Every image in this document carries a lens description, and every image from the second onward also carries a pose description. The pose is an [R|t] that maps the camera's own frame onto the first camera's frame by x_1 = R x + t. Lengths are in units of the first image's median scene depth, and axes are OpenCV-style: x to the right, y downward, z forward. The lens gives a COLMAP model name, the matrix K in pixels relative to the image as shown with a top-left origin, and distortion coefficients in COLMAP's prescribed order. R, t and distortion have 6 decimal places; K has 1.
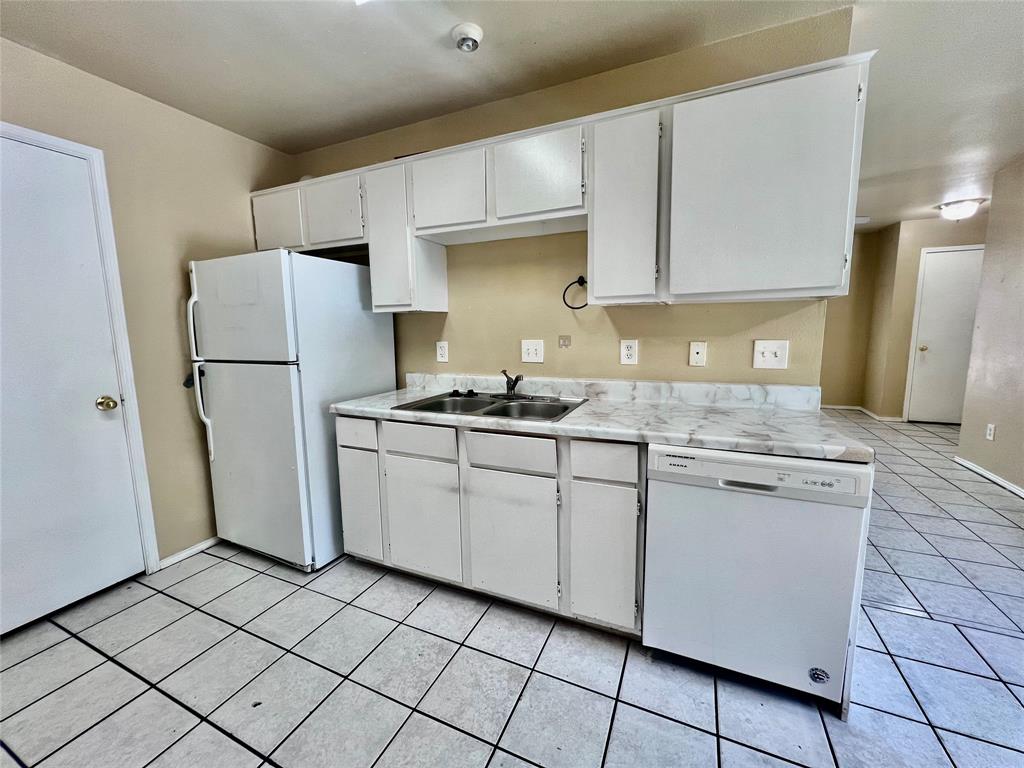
lens RADIAL K [[409.2, 0, 508.8], [0, 409.2, 380.5], [0, 0, 1]] dist [-0.002900, 0.000840]
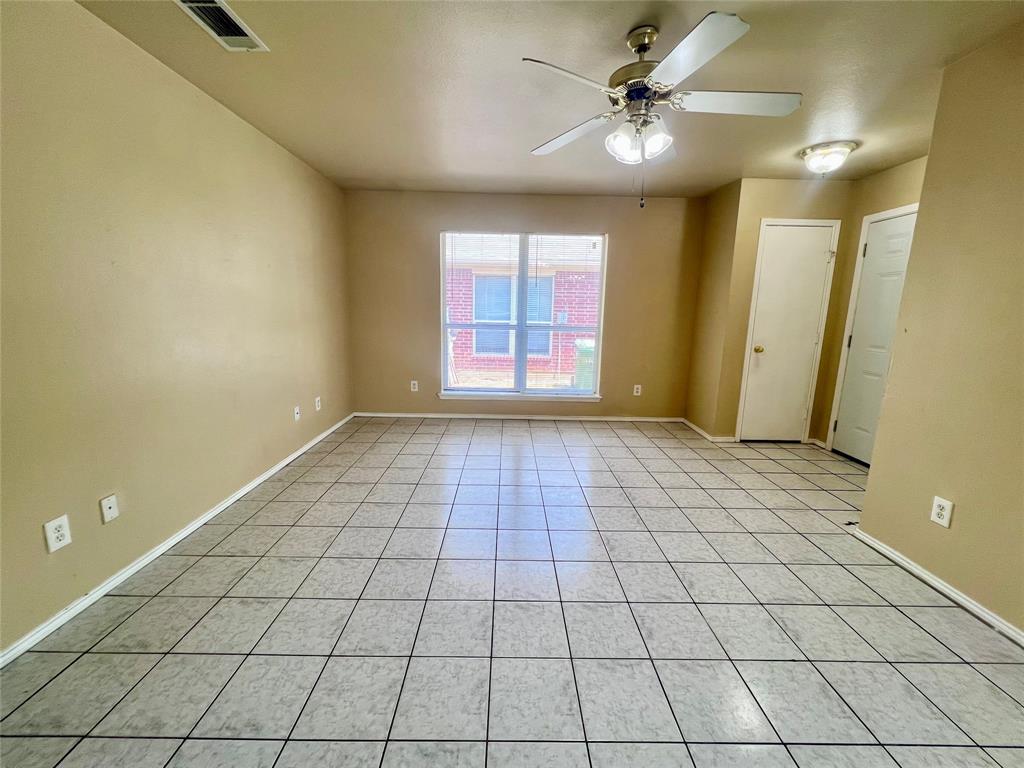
lens RADIAL K [[409.2, 0, 512.0], [0, 409.2, 382.6], [0, 0, 1]] dist [-0.002900, 0.000840]
pose [[0.906829, -0.043098, 0.419290, 0.140442], [0.022554, 0.998295, 0.053833, -0.037940], [-0.420895, -0.039361, 0.906255, 0.268987]]
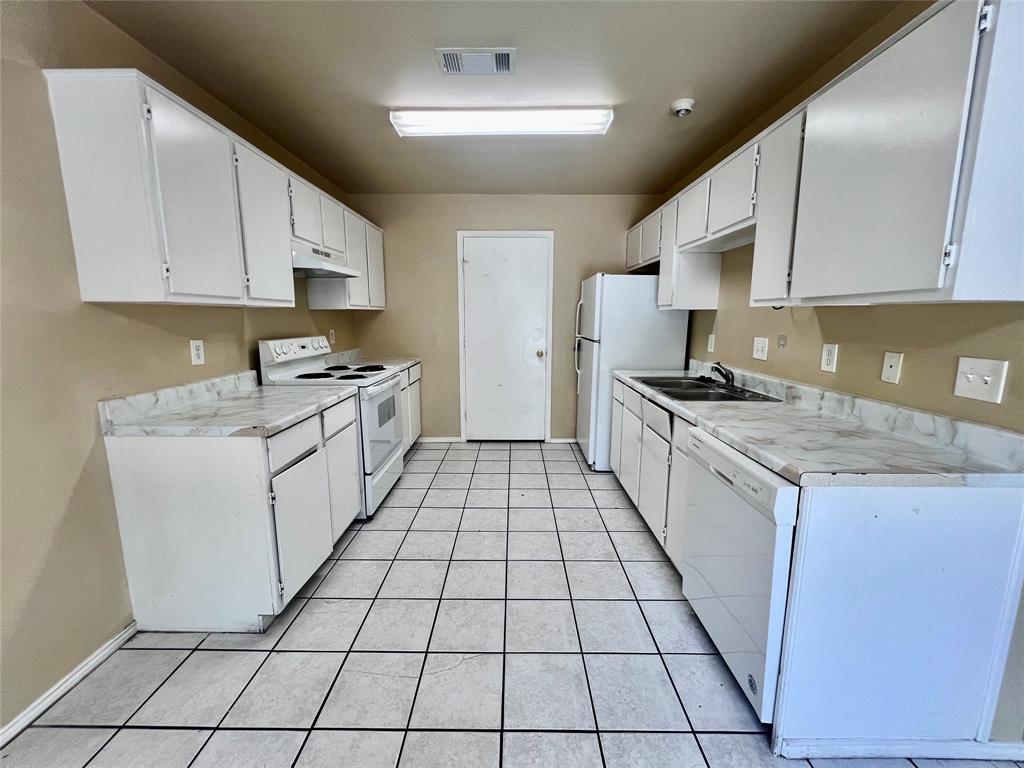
lens RADIAL K [[409.2, 0, 513.3], [0, 409.2, 379.2], [0, 0, 1]] dist [-0.002900, 0.000840]
pose [[0.412124, 0.157807, -0.897358, 0.870696], [-0.129932, 0.985000, 0.113546, -0.036790], [0.901816, 0.069801, 0.426446, -0.006821]]
